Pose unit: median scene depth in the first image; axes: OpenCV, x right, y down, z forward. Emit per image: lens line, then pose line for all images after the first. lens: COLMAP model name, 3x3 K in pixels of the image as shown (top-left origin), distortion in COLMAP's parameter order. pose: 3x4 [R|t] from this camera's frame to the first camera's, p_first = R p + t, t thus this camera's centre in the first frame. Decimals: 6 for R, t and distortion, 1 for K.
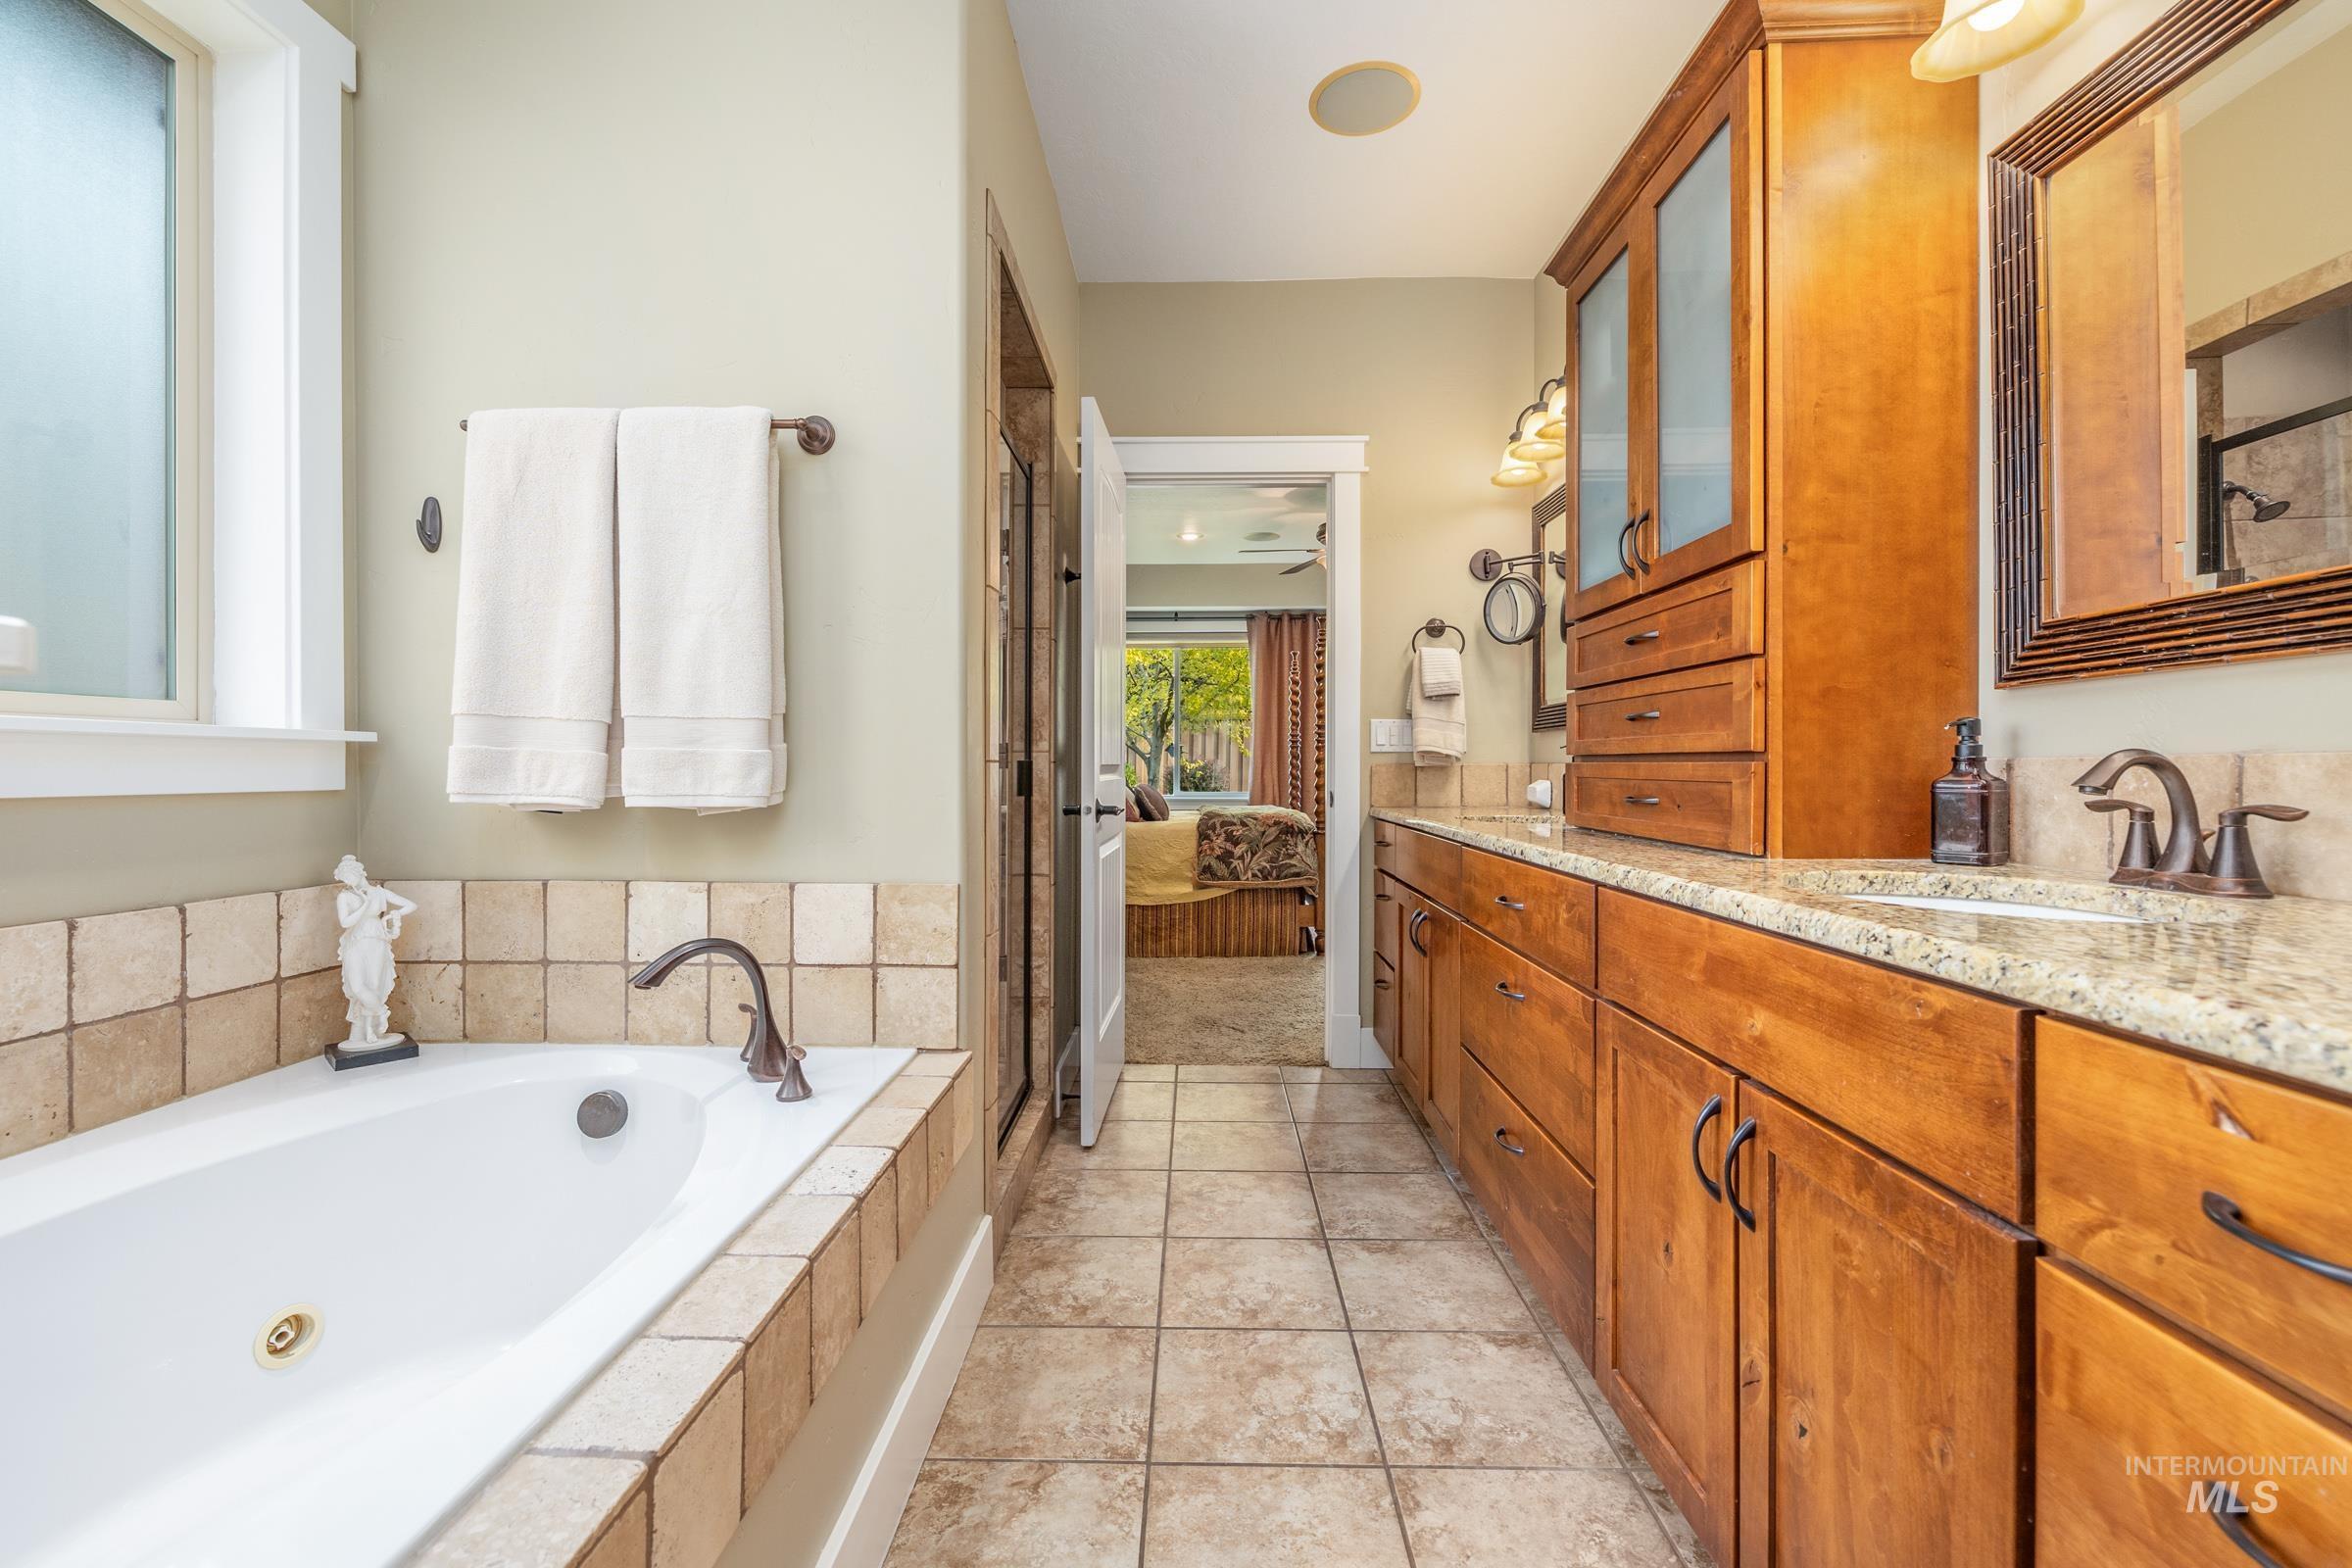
lens RADIAL K [[986.8, 0, 1177.6], [0, 986.8, 771.7], [0, 0, 1]] dist [-0.010409, -0.000067]
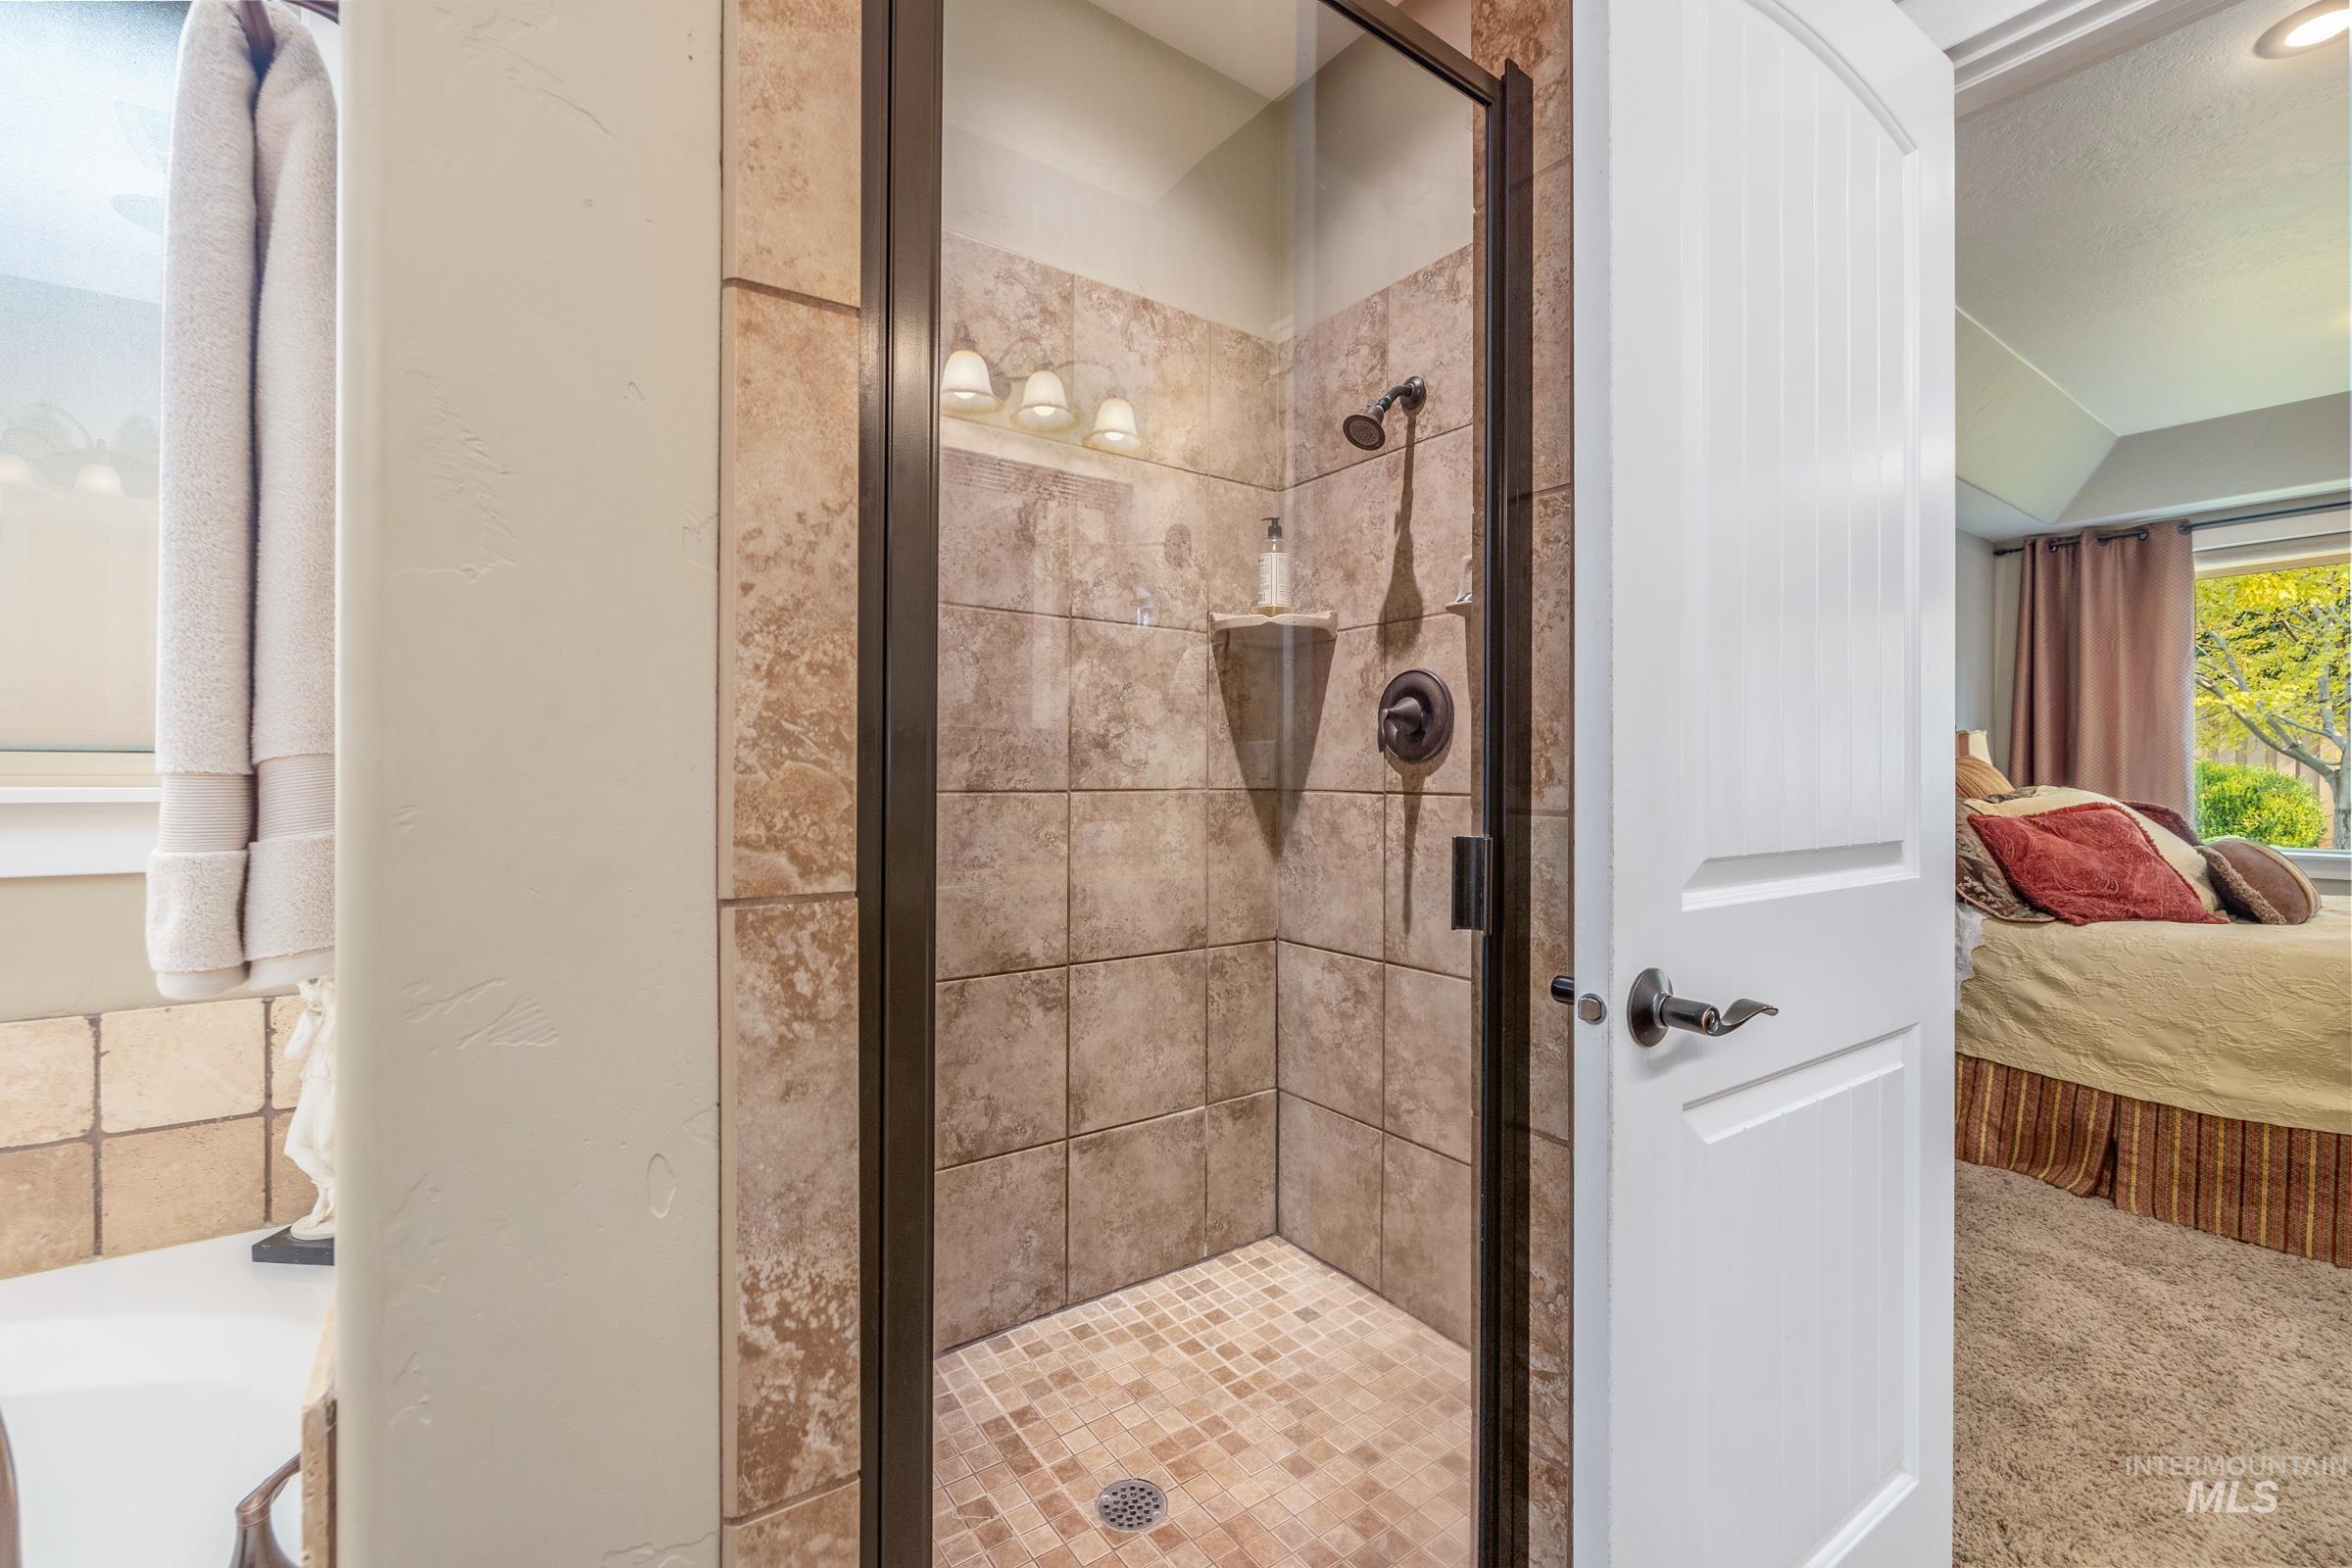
lens RADIAL K [[986.8, 0, 1174.6], [0, 986.8, 784.3], [0, 0, 1]] dist [-0.010409, -0.000067]
pose [[0.602447, 0.004536, -0.798146, 0.133404], [-0.003673, 0.999989, 0.002911, -0.055446], [0.798151, 0.001178, 0.602457, 1.220850]]
